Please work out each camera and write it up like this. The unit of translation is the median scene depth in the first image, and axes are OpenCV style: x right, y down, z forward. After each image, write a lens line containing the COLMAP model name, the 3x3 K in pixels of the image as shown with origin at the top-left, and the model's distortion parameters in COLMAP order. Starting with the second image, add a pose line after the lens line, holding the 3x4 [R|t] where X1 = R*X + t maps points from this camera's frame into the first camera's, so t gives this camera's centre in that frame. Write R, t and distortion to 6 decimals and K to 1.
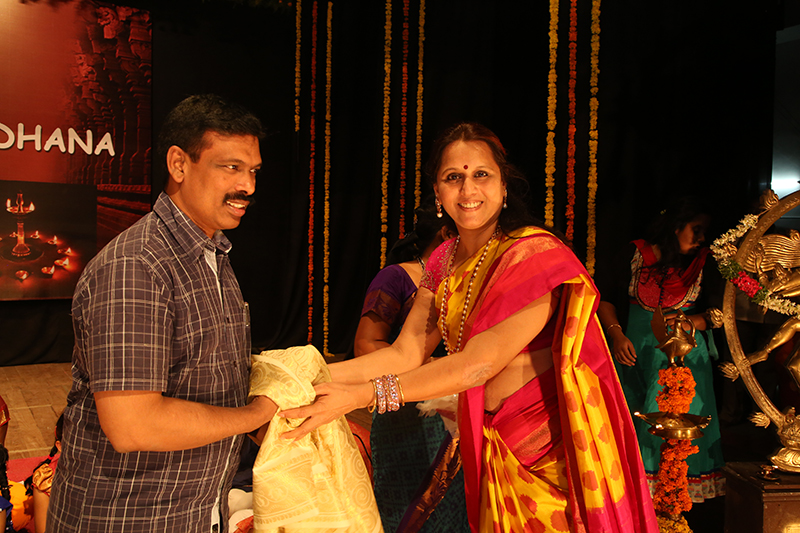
lens RADIAL K [[705.4, 0, 400.0], [0, 705.4, 266.5], [0, 0, 1]] dist [-0.033689, 0.084961]
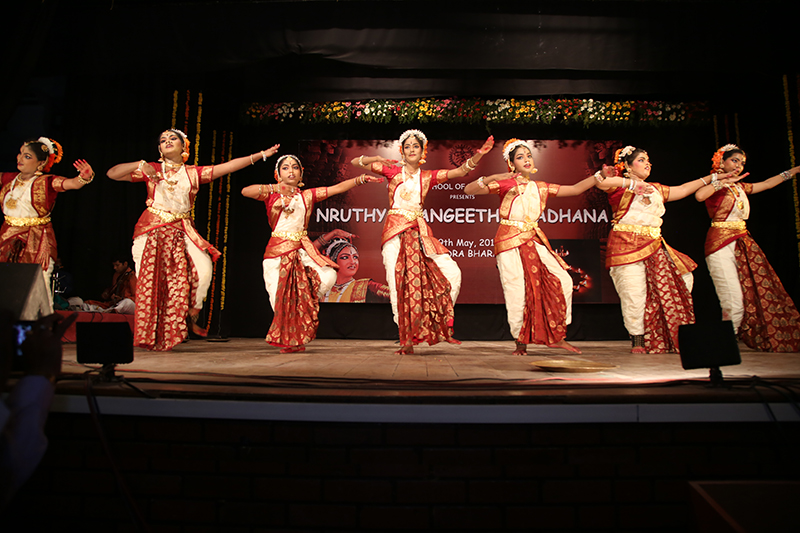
lens RADIAL K [[551.3, 0, 398.2], [0, 551.3, 268.5], [0, 0, 1]] dist [-0.115795, 0.072611]
pose [[0.813278, -0.078879, -0.576504, -0.063241], [-0.012190, 0.988242, -0.152411, 0.172881], [0.581748, 0.130980, 0.802754, -0.381338]]
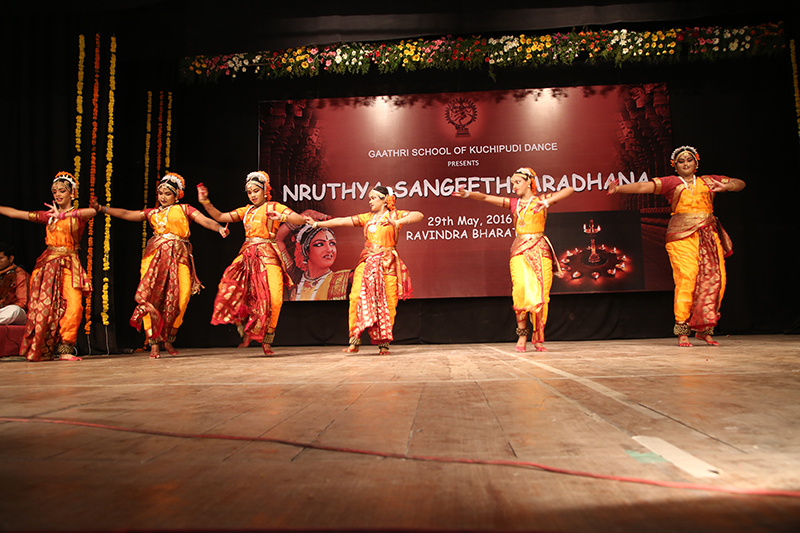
lens RADIAL K [[597.0, 0, 400.0], [0, 597.0, 266.5], [0, 0, 1]] dist [-0.077316, 0.067746]
pose [[0.790368, -0.102099, -0.604065, -0.115717], [0.016569, 0.989217, -0.145517, 0.158305], [0.612409, 0.105003, 0.783537, -0.189692]]
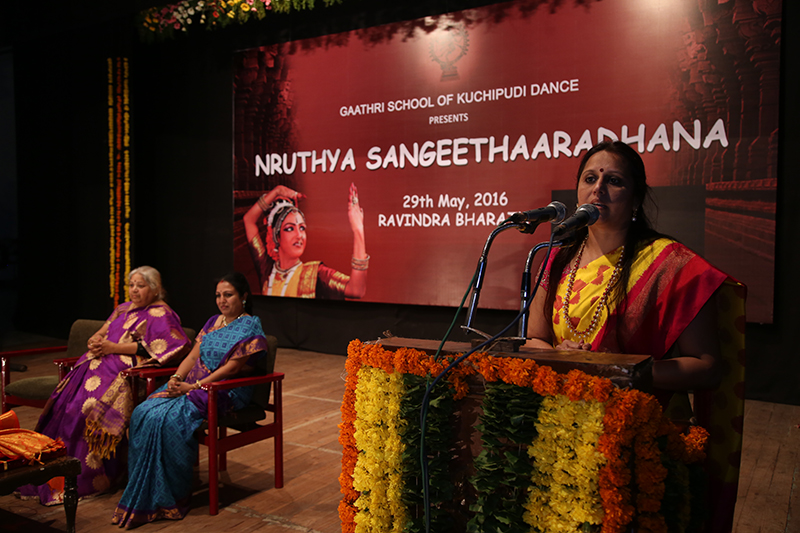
lens RADIAL K [[705.4, 0, 400.0], [0, 705.4, 266.5], [0, 0, 1]] dist [-0.033689, 0.084961]
pose [[0.422732, 0.016821, -0.906099, 0.173473], [-0.024941, 0.999665, 0.006922, -0.015844], [0.905911, 0.019673, 0.423010, 0.327376]]
